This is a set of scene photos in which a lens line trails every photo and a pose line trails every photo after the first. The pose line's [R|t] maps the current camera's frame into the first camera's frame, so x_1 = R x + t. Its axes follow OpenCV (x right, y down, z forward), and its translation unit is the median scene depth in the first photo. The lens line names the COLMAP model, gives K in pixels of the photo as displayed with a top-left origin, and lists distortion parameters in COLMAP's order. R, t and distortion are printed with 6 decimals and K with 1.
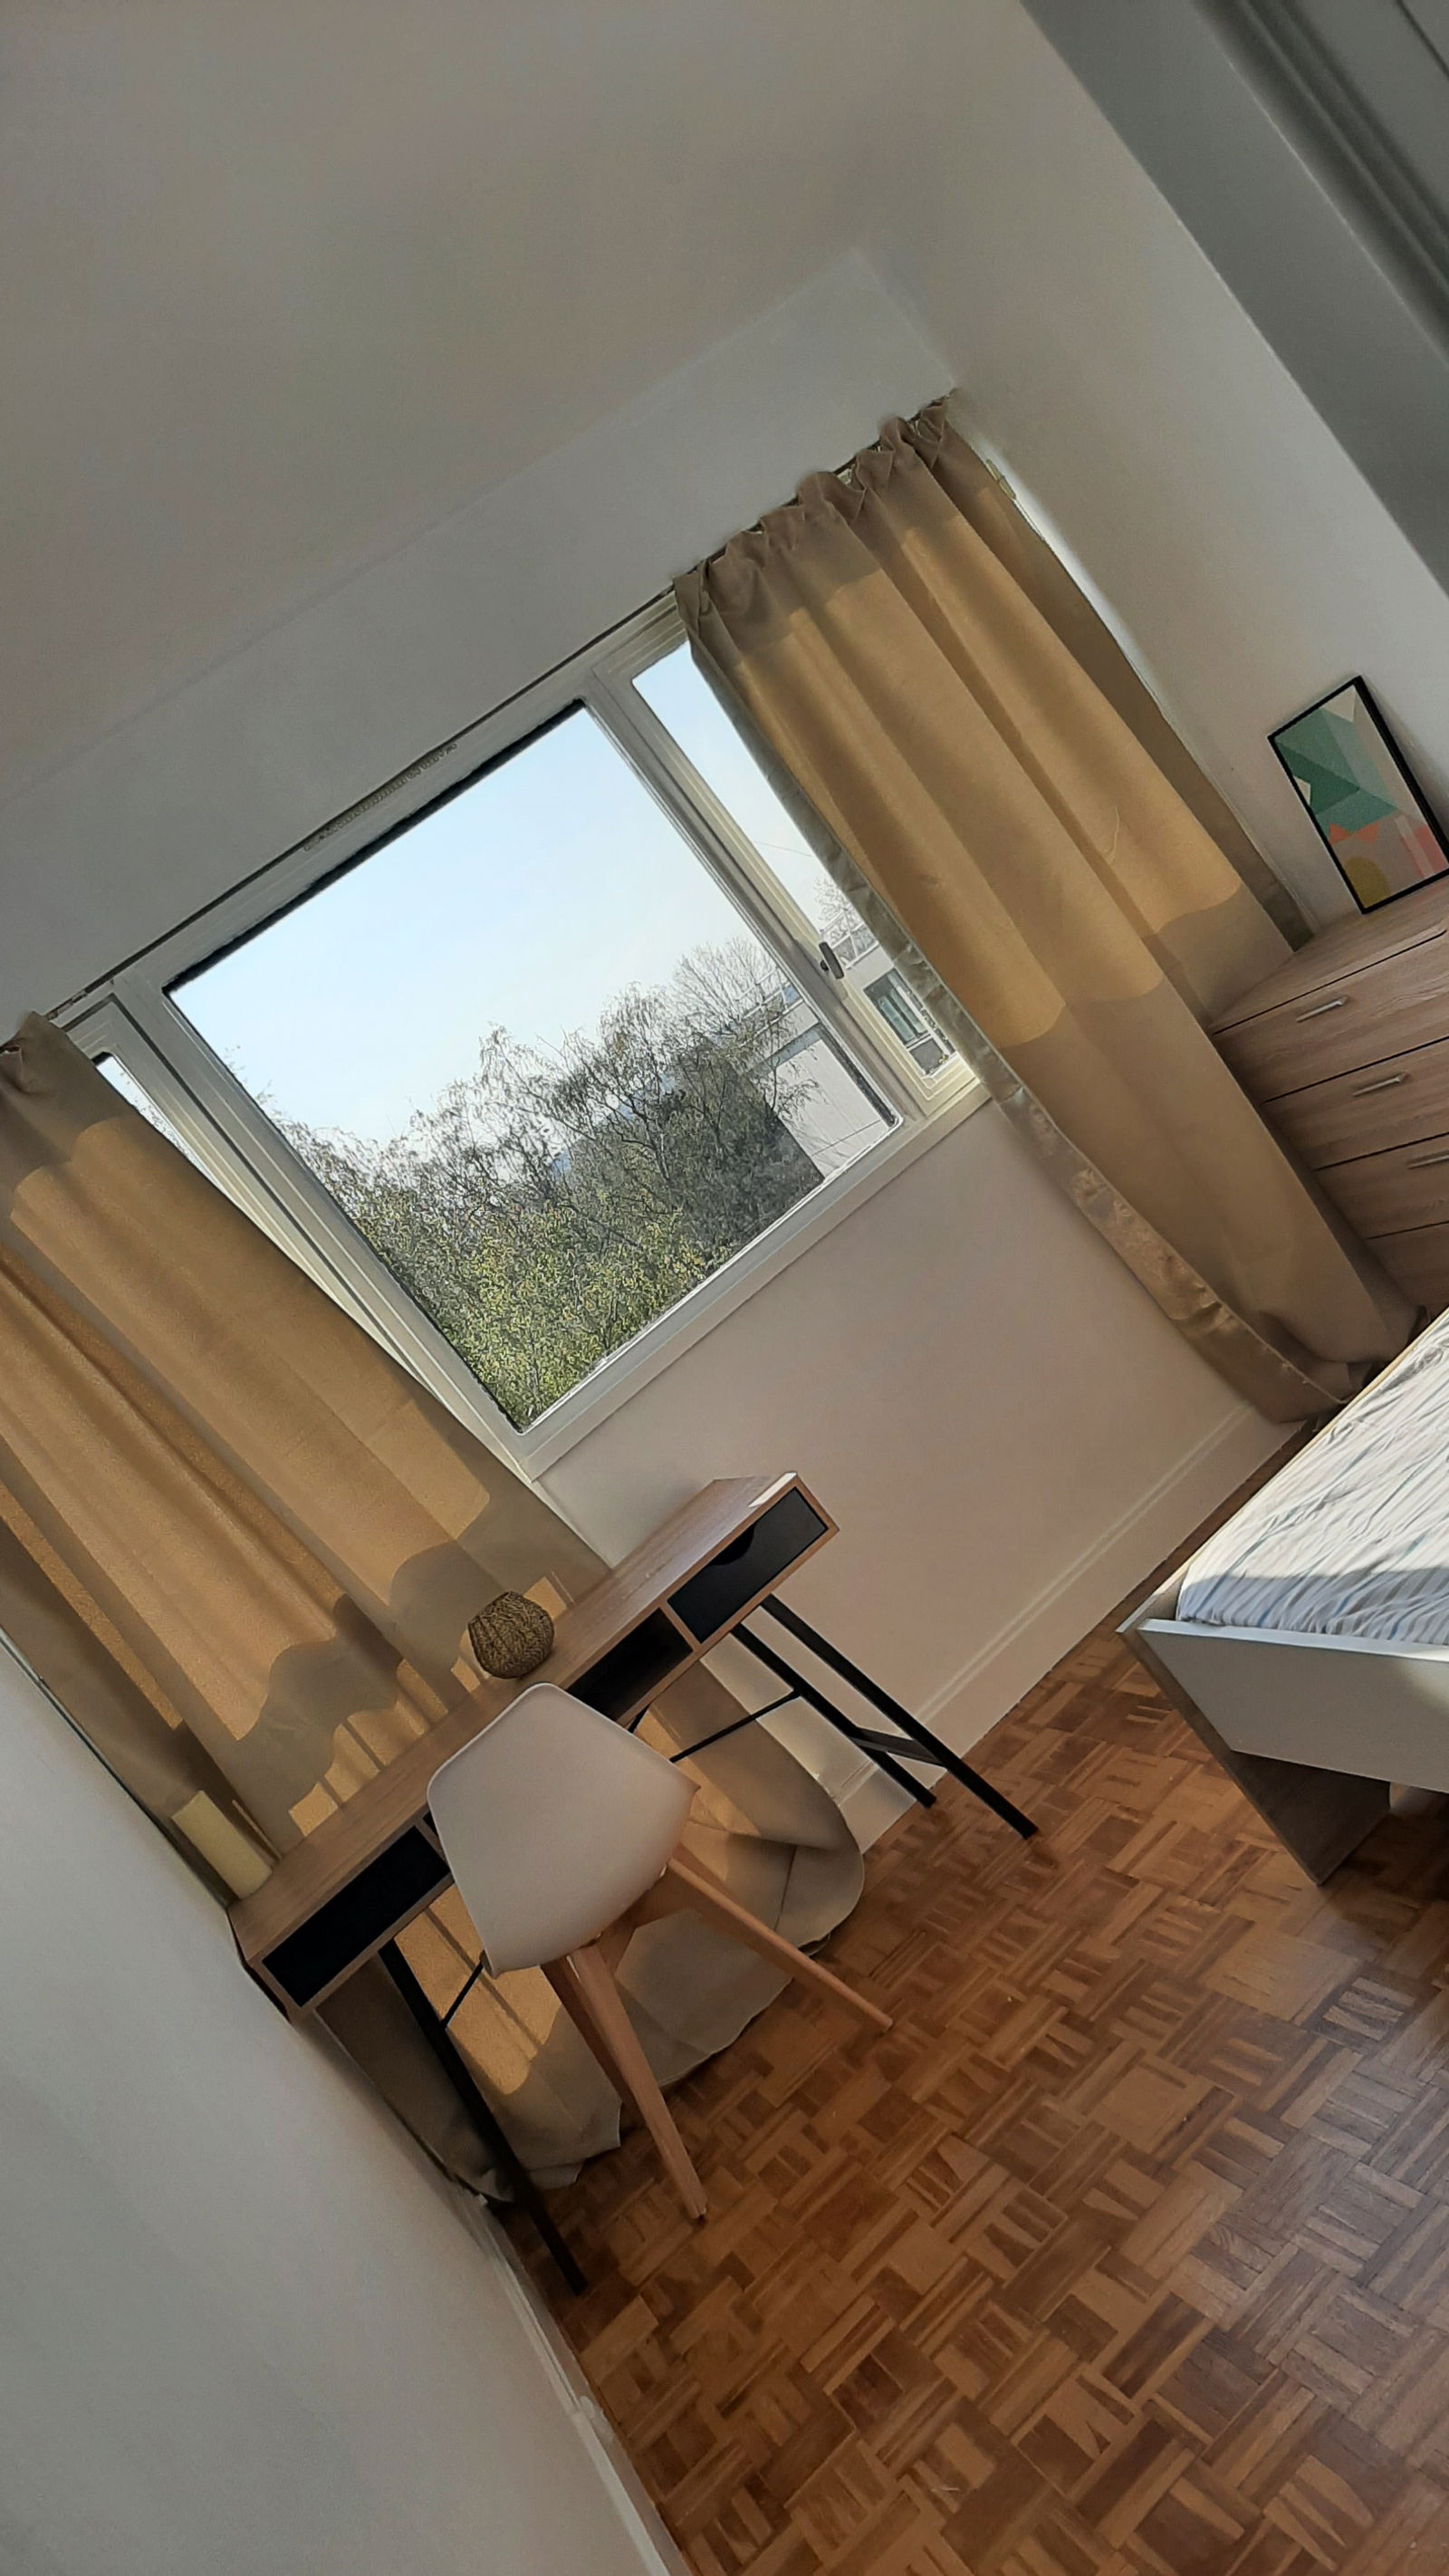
lens RADIAL K [[1996.8, 0, 724.4], [0, 1996.8, 1291.0], [0, 0, 1]] dist [-0.079931, -0.003608]
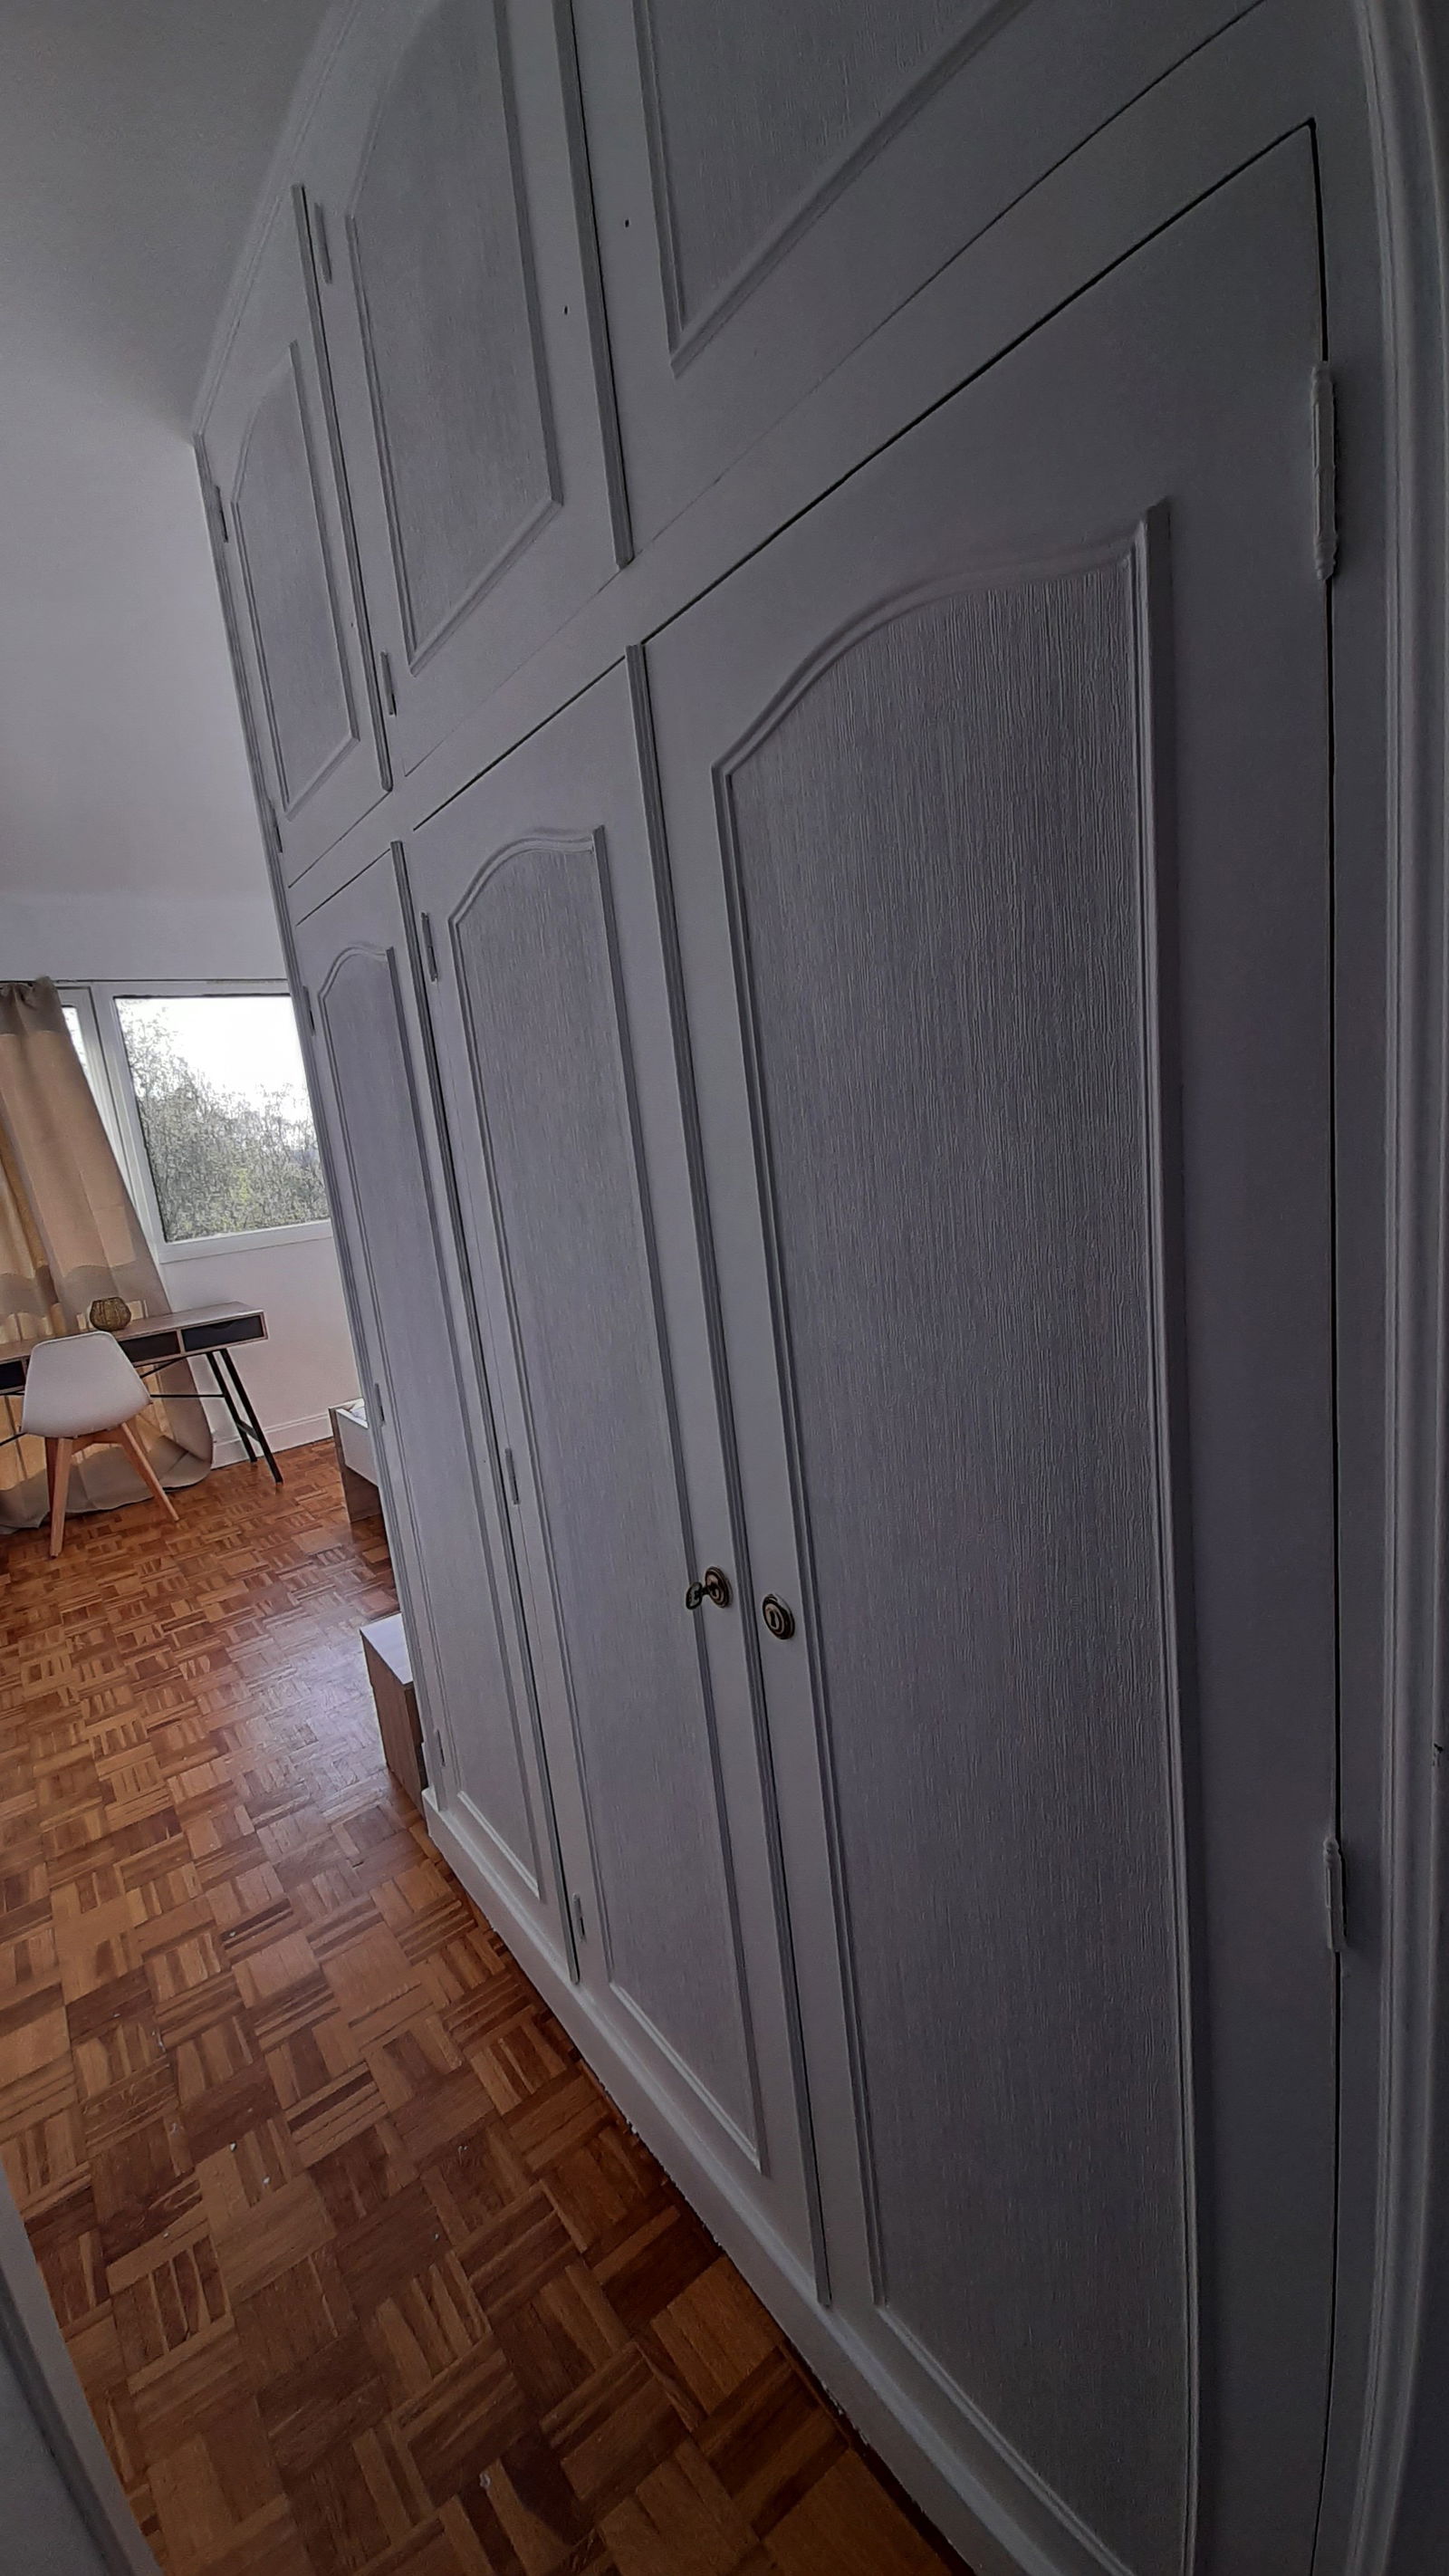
lens RADIAL K [[1003.5, 0, 736.1], [0, 1003.5, 1282.7], [0, 0, 1]] dist [0.002012, 0.000065]
pose [[0.823327, 0.474065, 0.312081, 0.130621], [-0.453899, 0.880080, -0.139410, -0.037920], [-0.340746, -0.026873, 0.939771, -0.439214]]
